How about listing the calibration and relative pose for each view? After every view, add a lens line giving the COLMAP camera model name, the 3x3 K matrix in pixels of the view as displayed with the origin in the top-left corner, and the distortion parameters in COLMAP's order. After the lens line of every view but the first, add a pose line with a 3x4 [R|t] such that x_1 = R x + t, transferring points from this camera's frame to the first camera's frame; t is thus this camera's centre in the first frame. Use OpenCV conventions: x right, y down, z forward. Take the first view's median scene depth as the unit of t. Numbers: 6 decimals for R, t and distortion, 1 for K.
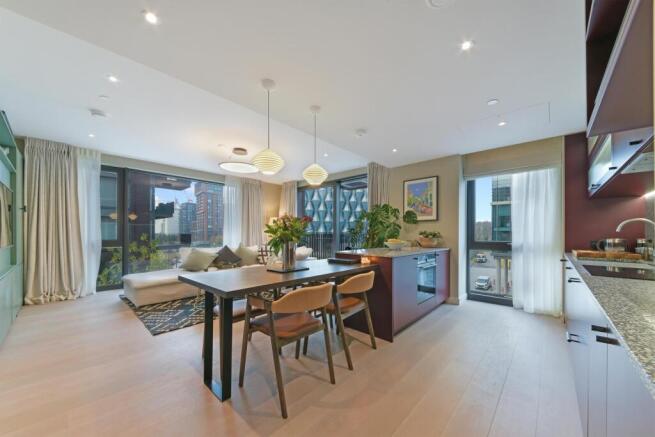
lens RADIAL K [[237.5, 0, 329.8], [0, 237.5, 232.8], [0, 0, 1]] dist [0.024298, -0.013273]
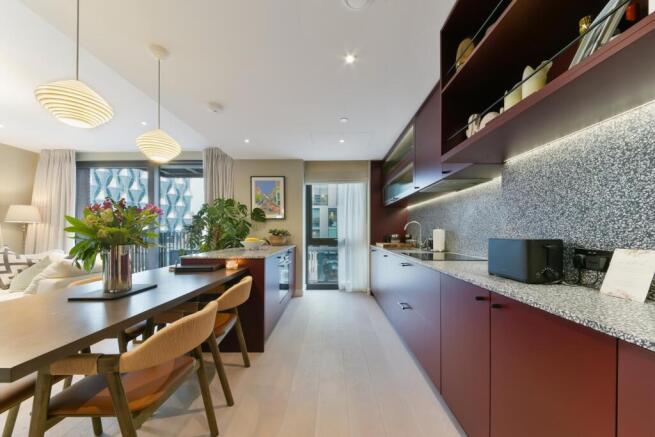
lens RADIAL K [[237.5, 0, 329.8], [0, 237.5, 232.8], [0, 0, 1]] dist [0.024298, -0.013273]
pose [[0.746827, -0.008416, 0.664965, -0.094916], [0.003719, 0.999957, 0.008480, -0.000122], [-0.665008, -0.003860, 0.746826, 0.097666]]
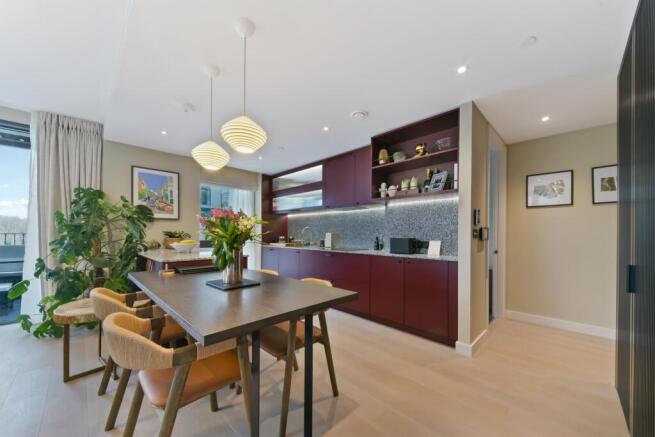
lens RADIAL K [[237.5, 0, 329.8], [0, 237.5, 232.8], [0, 0, 1]] dist [0.024298, -0.013273]
pose [[0.055491, 0.002574, 0.998456, -0.484525], [-0.008159, 0.999964, -0.002125, -0.002468], [-0.998426, -0.008029, 0.055510, 0.351242]]
